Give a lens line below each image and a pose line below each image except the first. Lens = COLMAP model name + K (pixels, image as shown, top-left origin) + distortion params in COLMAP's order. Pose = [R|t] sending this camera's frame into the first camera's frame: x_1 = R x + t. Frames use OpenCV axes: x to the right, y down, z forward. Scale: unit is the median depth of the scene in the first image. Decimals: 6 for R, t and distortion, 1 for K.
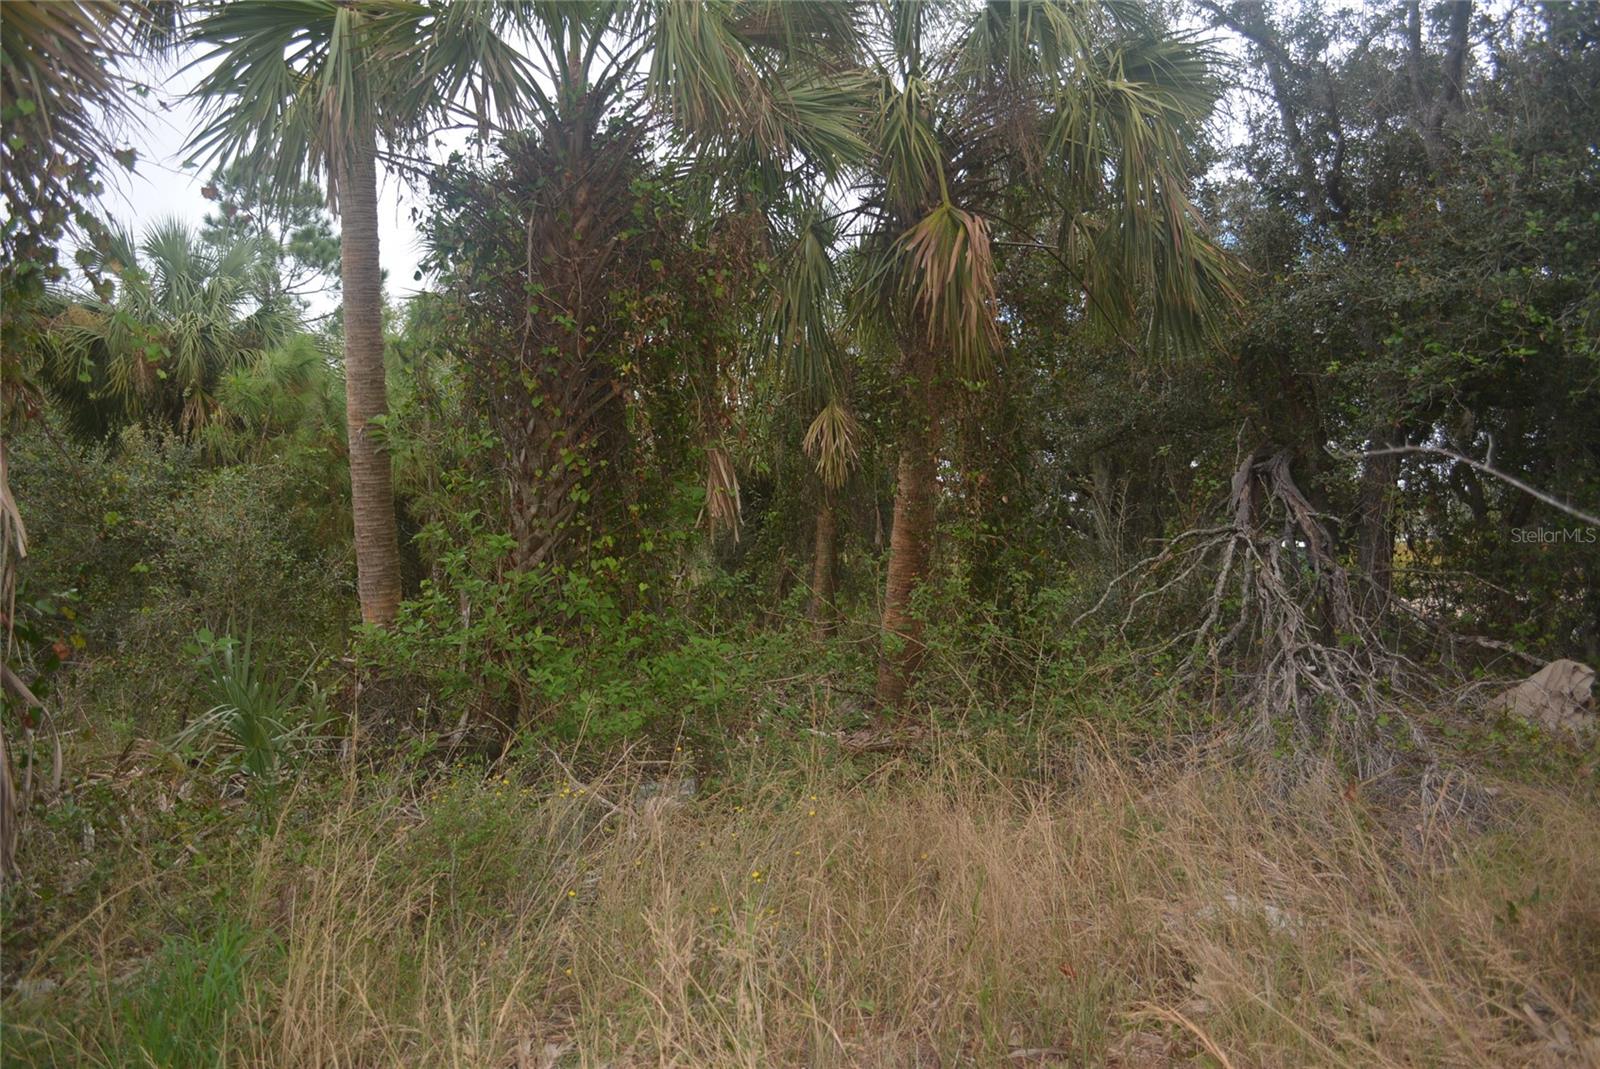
lens RADIAL K [[1257.8, 0, 802.4], [0, 1257.8, 534.0], [0, 0, 1]] dist [-0.083372, 0.013134]
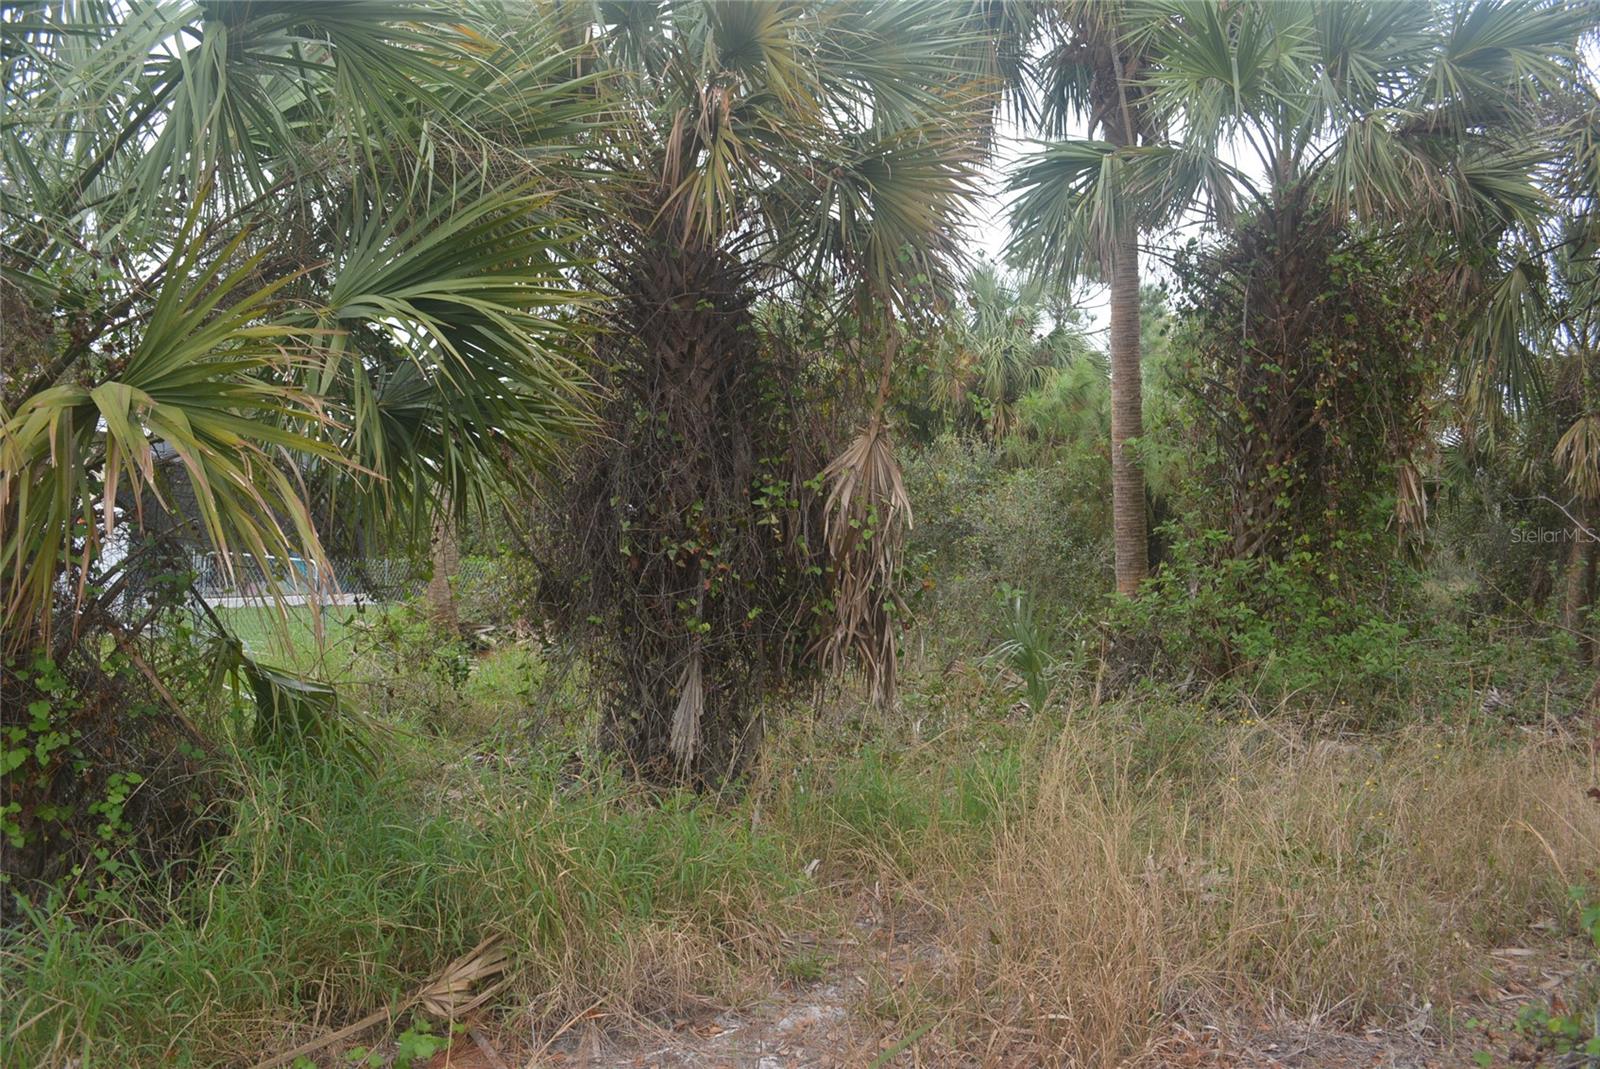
lens RADIAL K [[1257.8, 0, 795.1], [0, 1257.8, 534.7], [0, 0, 1]] dist [-0.083372, 0.013134]
pose [[0.818467, 0.042300, -0.572994, 0.096425], [-0.040845, 0.999047, 0.015409, 0.002071], [0.573100, 0.010792, 0.819415, -0.214332]]
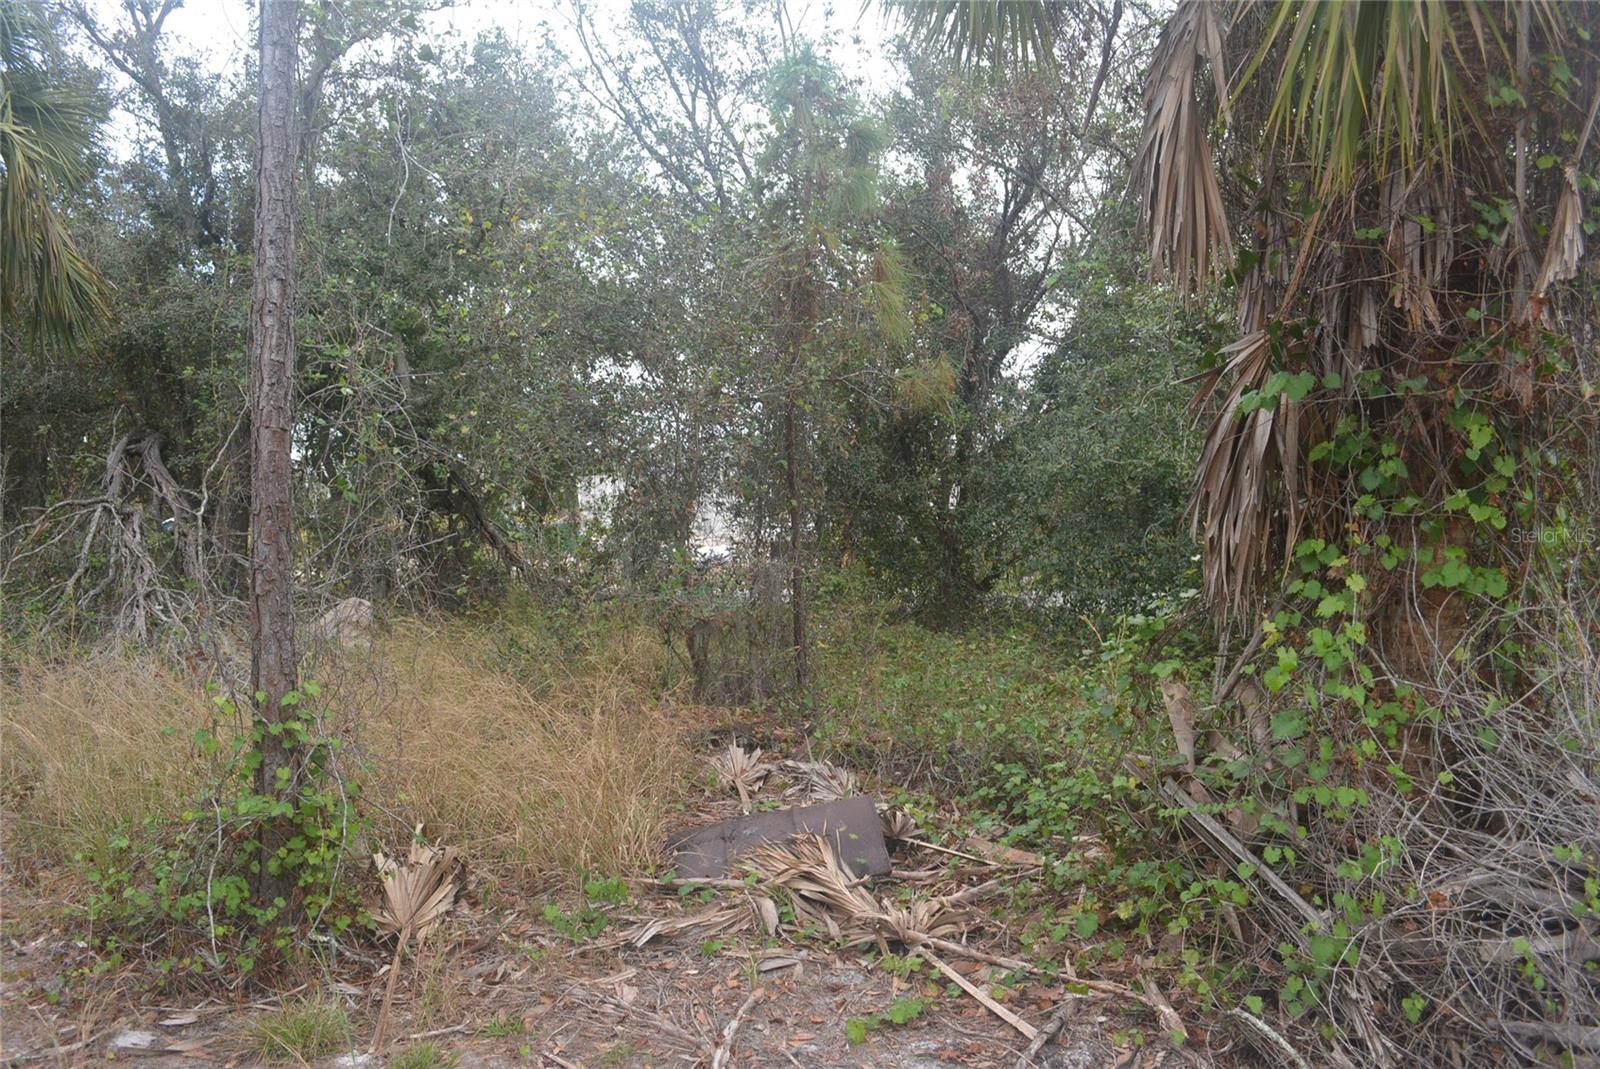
lens RADIAL K [[1257.8, 0, 794.3], [0, 1257.8, 533.6], [0, 0, 1]] dist [-0.083372, 0.013134]
pose [[0.681042, 0.001833, 0.732242, -0.067481], [-0.012850, 0.999873, 0.009449, 0.009394], [-0.732132, -0.015844, 0.680979, -0.308171]]
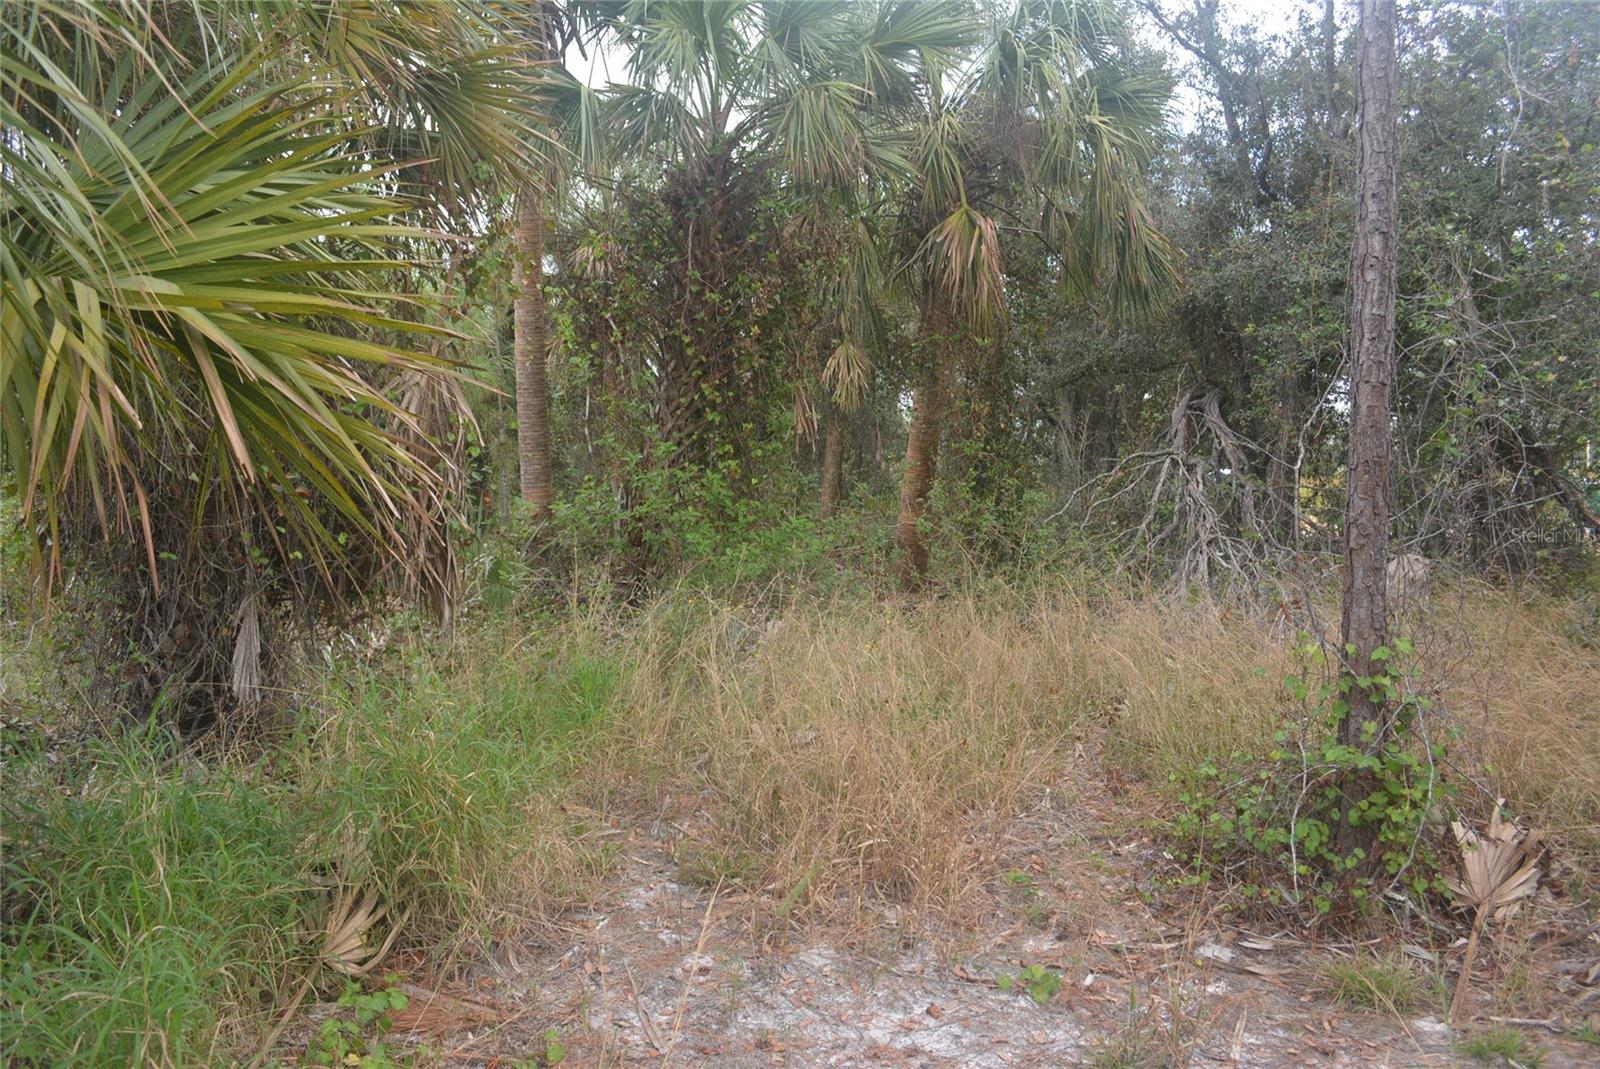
lens RADIAL K [[1257.8, 0, 813.7], [0, 1257.8, 531.6], [0, 0, 1]] dist [-0.083372, 0.013134]
pose [[0.998885, 0.016487, 0.044239, -0.085634], [-0.019109, 0.998045, 0.059509, 0.008984], [-0.043171, -0.060288, 0.997247, -0.305087]]
